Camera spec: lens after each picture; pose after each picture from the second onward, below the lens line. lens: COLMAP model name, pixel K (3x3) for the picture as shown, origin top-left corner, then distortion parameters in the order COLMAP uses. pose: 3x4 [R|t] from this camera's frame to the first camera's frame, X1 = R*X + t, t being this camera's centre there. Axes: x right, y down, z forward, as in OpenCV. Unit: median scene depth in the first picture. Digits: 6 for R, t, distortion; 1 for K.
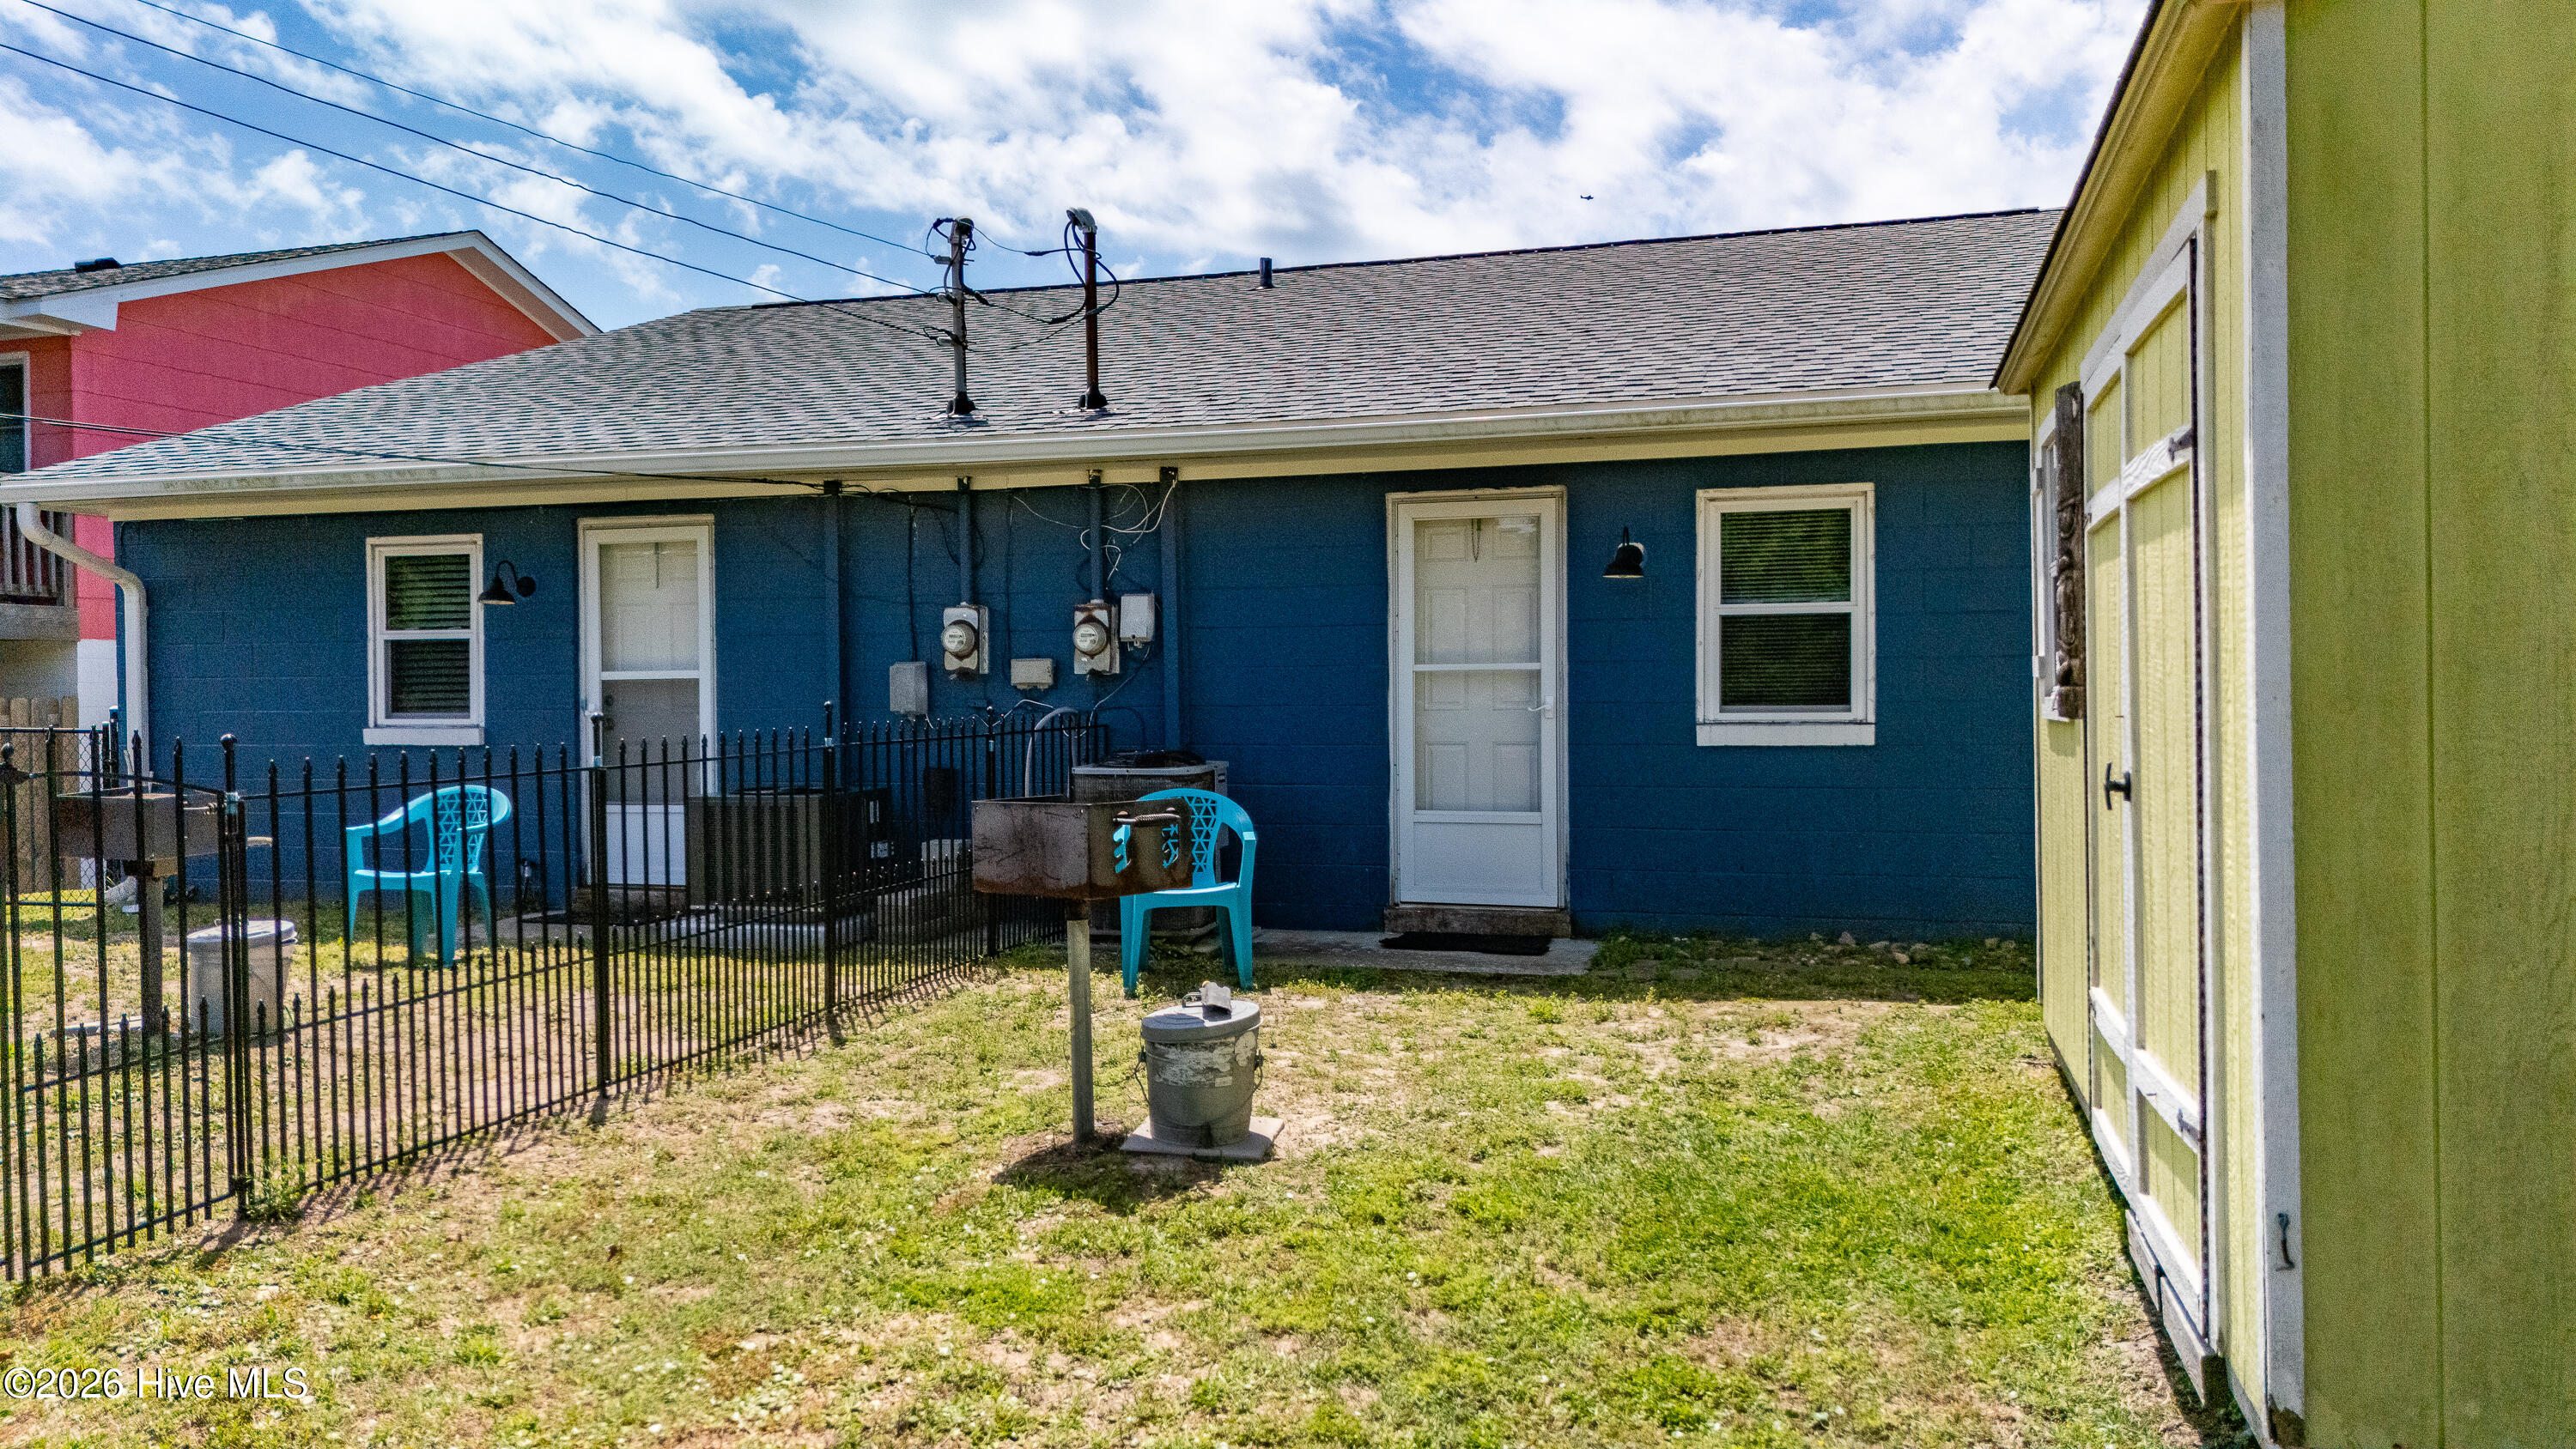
lens RADIAL K [[1884.1, 0, 1297.7], [0, 1884.1, 750.4], [0, 0, 1]] dist [0.081159, -0.077787]
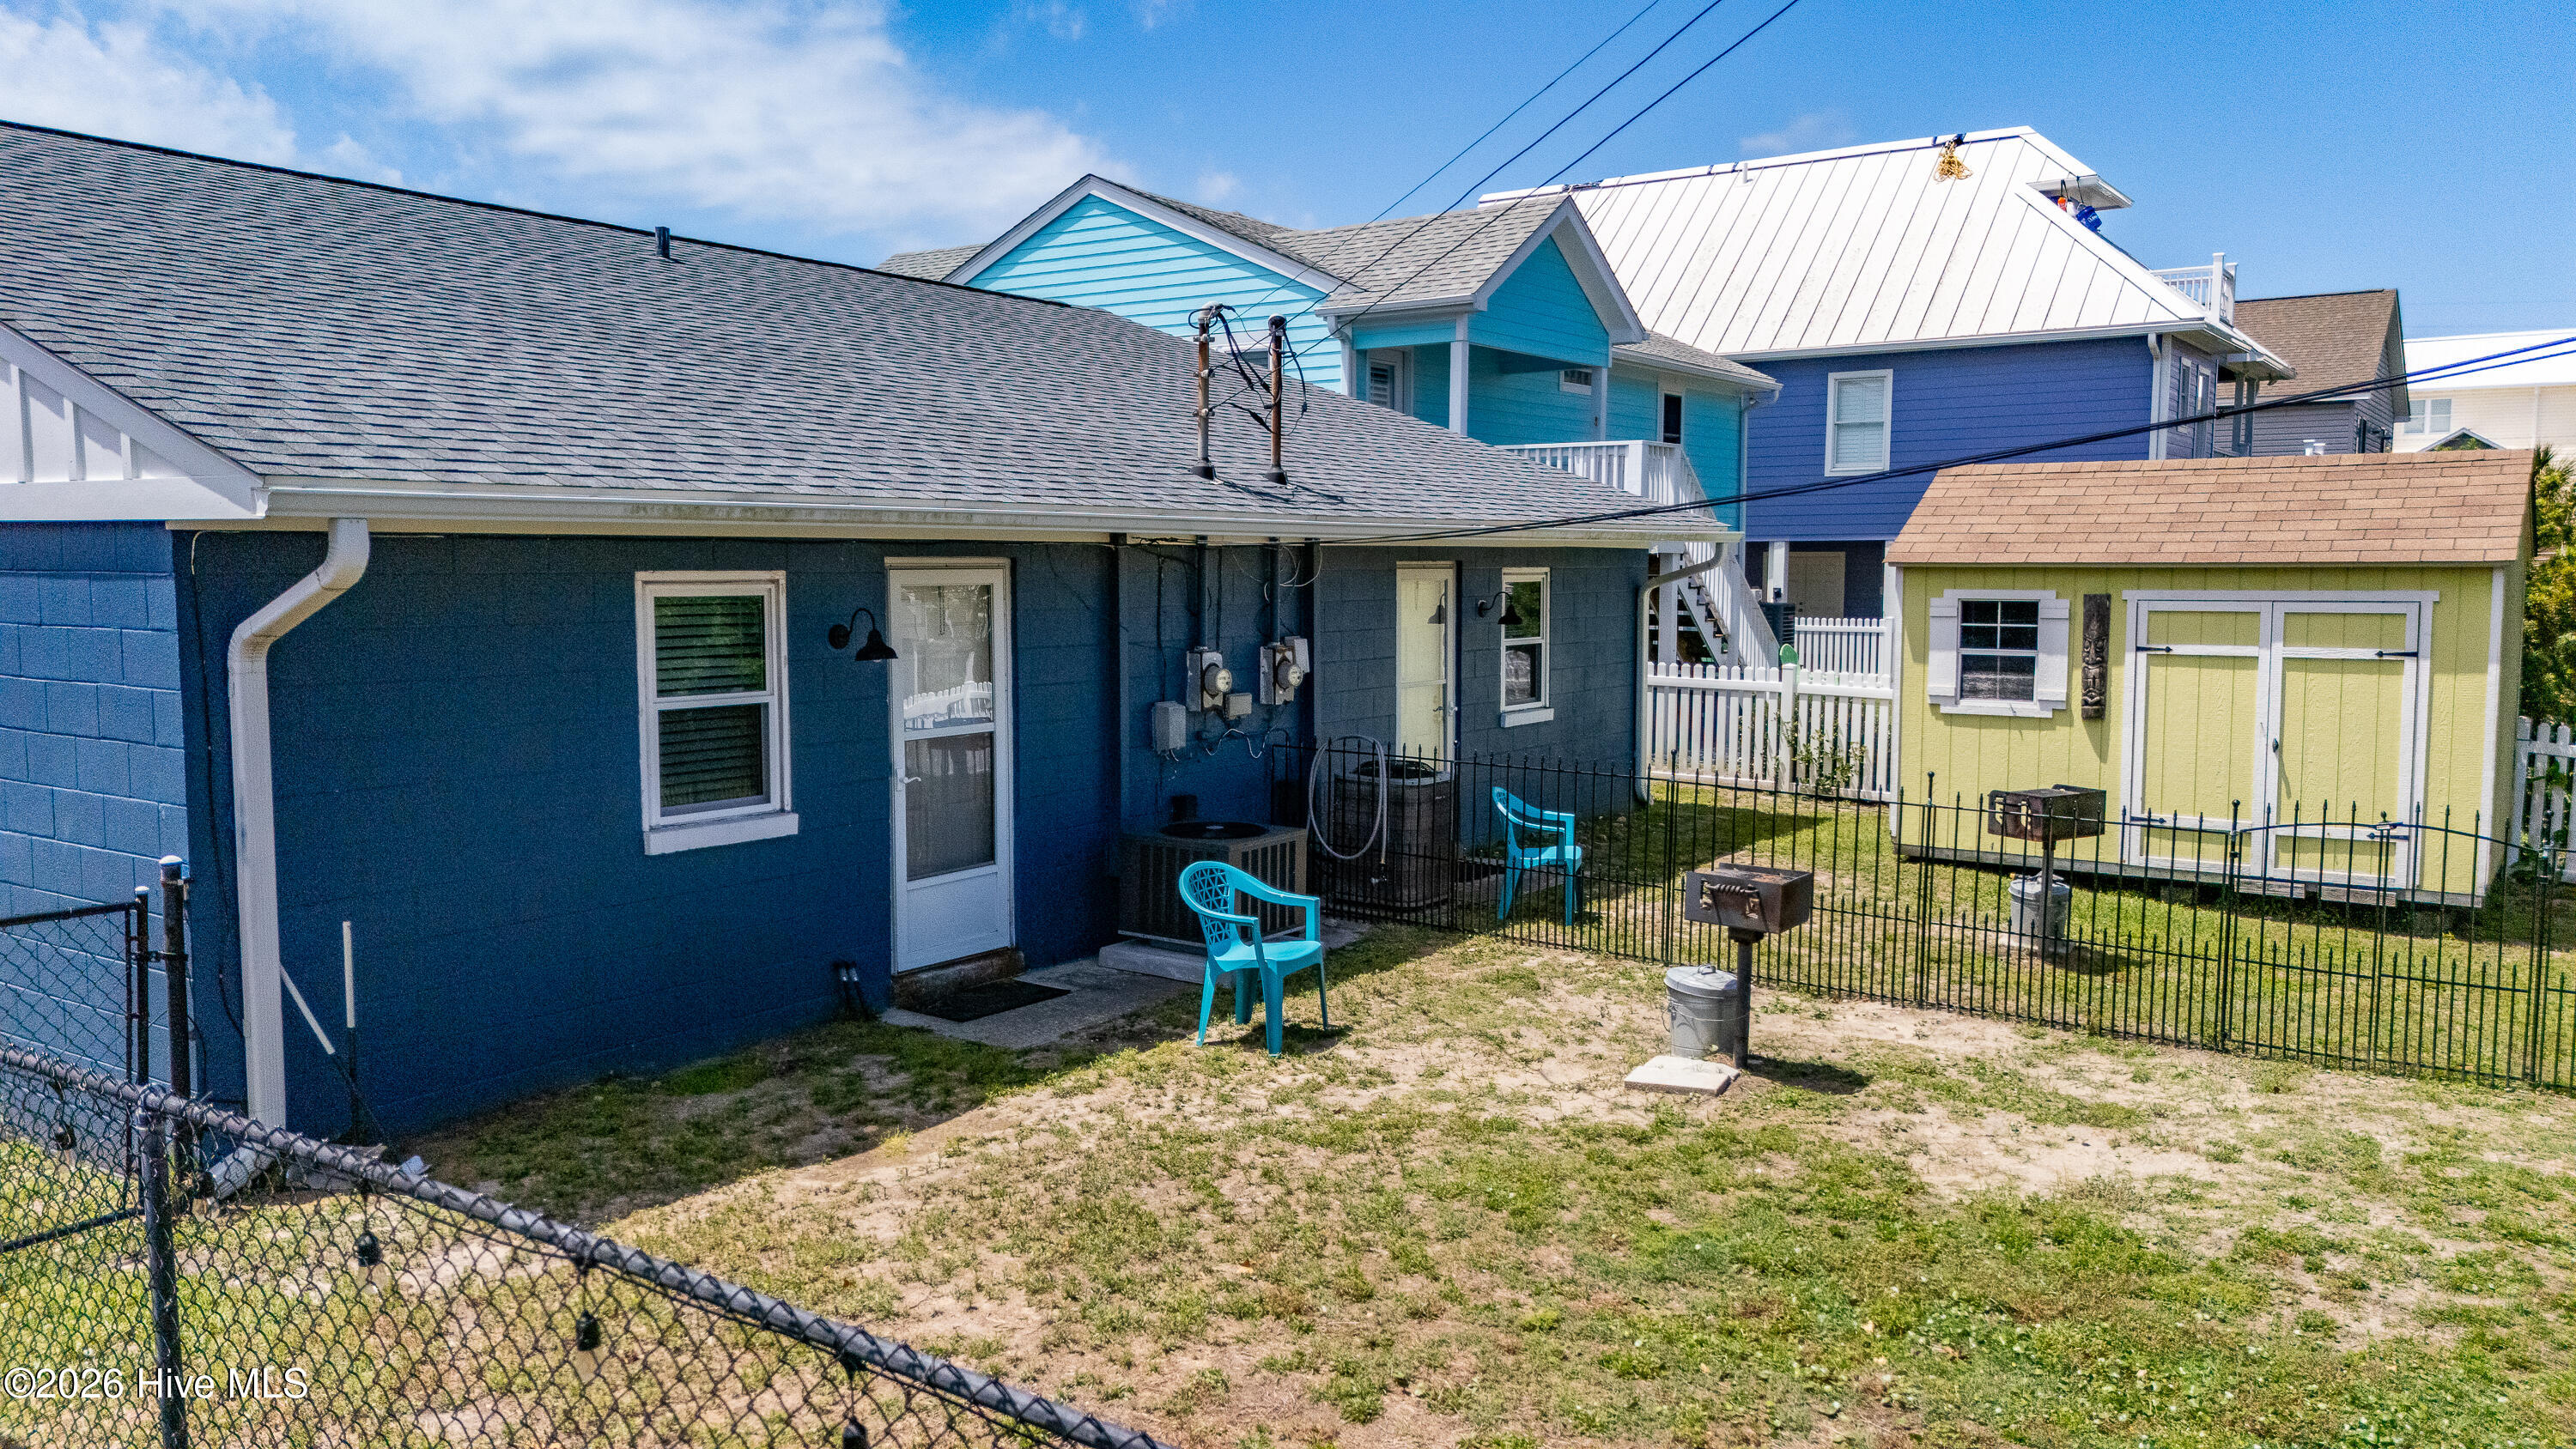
lens RADIAL K [[1884.1, 0, 1281.1], [0, 1884.1, 705.5], [0, 0, 1]] dist [0.081159, -0.077787]
pose [[0.317005, -0.065436, 0.946164, -1.230780], [0.023774, 0.997852, 0.061045, -0.111060], [-0.948126, 0.003143, 0.317880, 0.606873]]
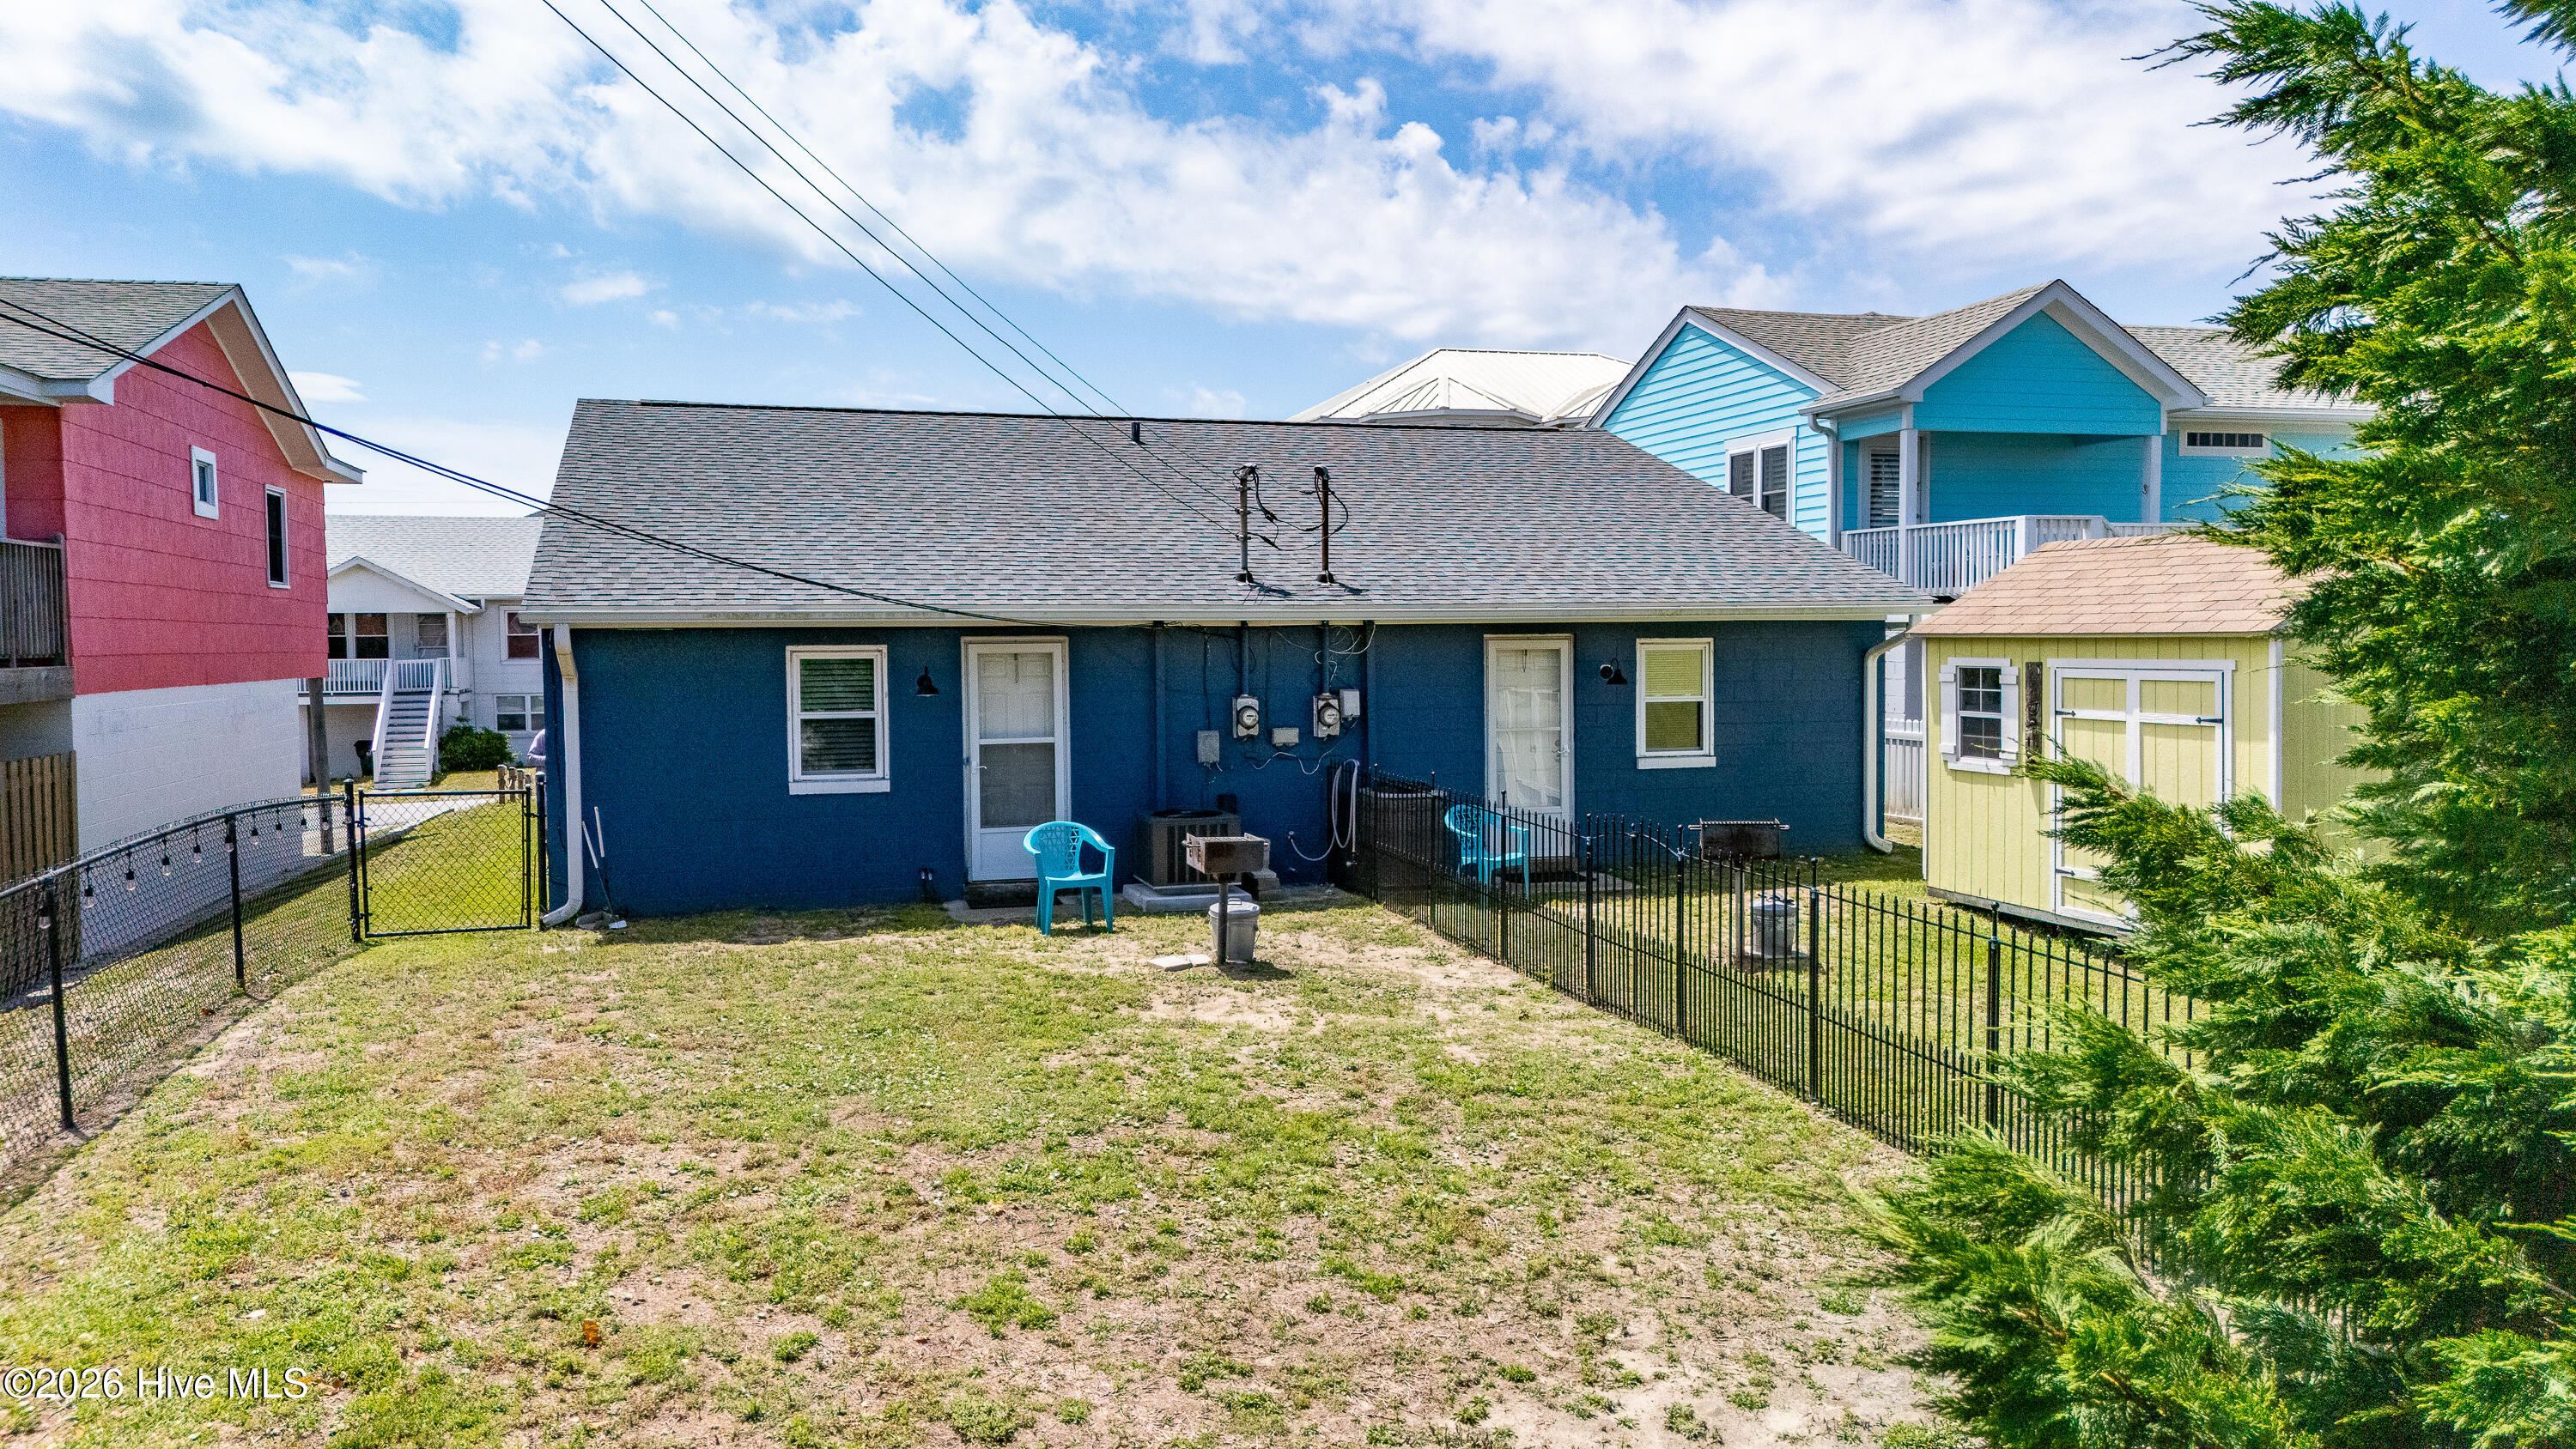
lens RADIAL K [[1884.1, 0, 1266.9], [0, 1884.1, 742.6], [0, 0, 1]] dist [0.081159, -0.077787]
pose [[0.840074, -0.031151, 0.541577, -1.061953], [0.017016, 0.999372, 0.031089, -0.087646], [-0.542206, -0.016902, 0.840076, -0.399205]]
